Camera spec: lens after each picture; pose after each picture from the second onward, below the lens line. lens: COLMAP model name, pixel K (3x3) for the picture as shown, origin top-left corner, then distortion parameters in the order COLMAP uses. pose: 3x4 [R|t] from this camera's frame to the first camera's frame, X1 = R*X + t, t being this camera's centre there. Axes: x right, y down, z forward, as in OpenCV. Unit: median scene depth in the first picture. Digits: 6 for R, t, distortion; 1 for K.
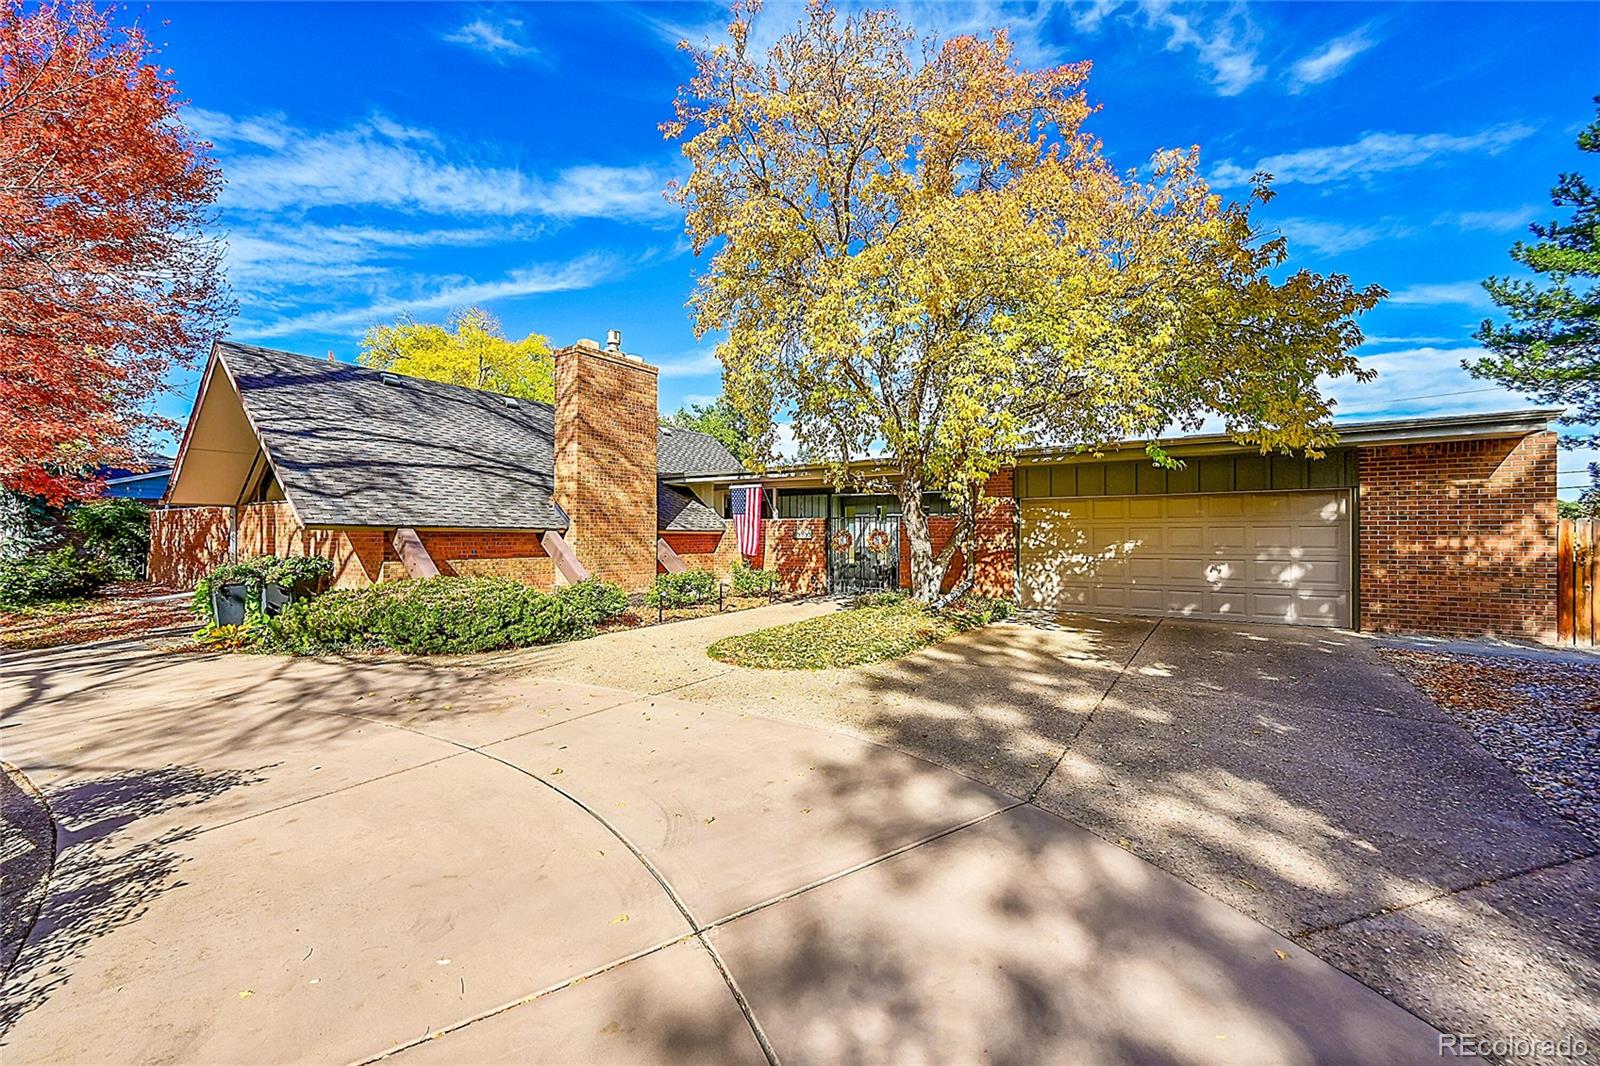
lens RADIAL K [[634.4, 0, 800.0], [0, 634.4, 533.0], [0, 0, 1]] dist [0.000277, 0.000045]
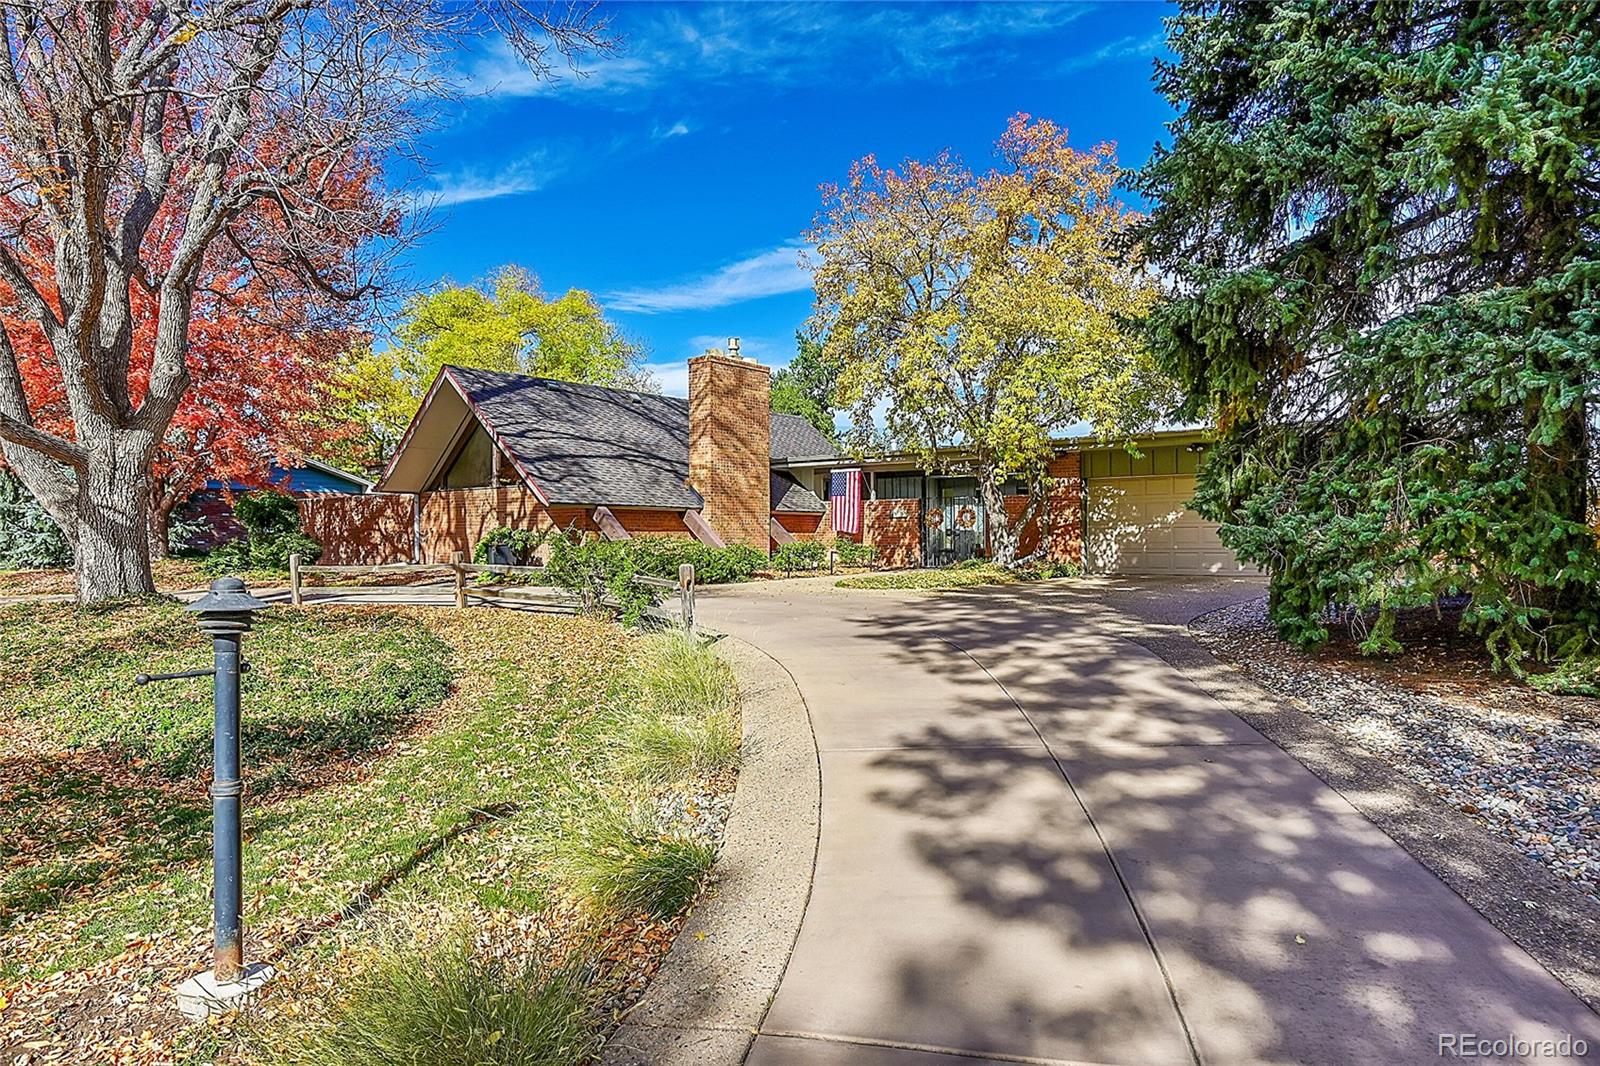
lens RADIAL K [[974.7, 0, 801.2], [0, 974.7, 570.8], [0, 0, 1]] dist [0.002968, 0.000802]
pose [[0.996080, -0.003259, -0.088397, -0.015952], [0.006274, 0.999407, 0.033847, 0.051577], [0.088234, -0.034269, 0.995510, -0.840334]]
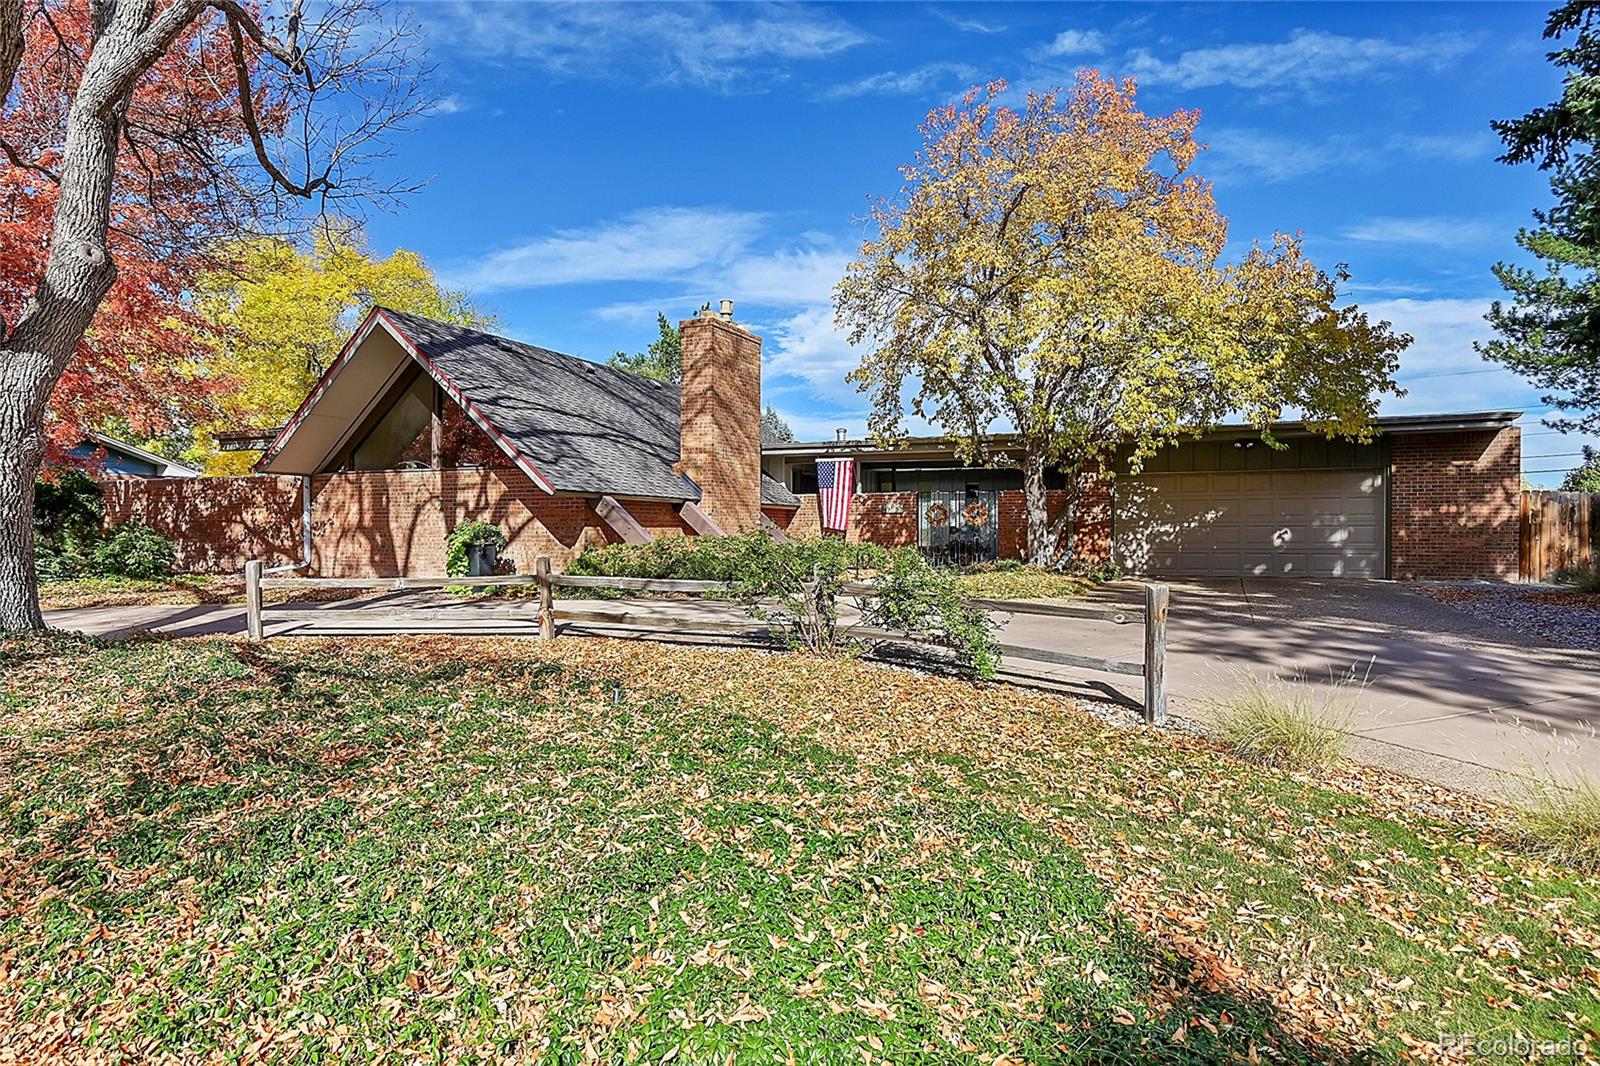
lens RADIAL K [[927.9, 0, 801.5], [0, 927.9, 560.1], [0, 0, 1]] dist [0.003725, 0.000800]
pose [[0.984846, -0.006394, 0.173312, -0.469735], [0.000804, 0.999478, 0.032305, 0.042424], [-0.173428, -0.031676, 0.984337, -0.493927]]
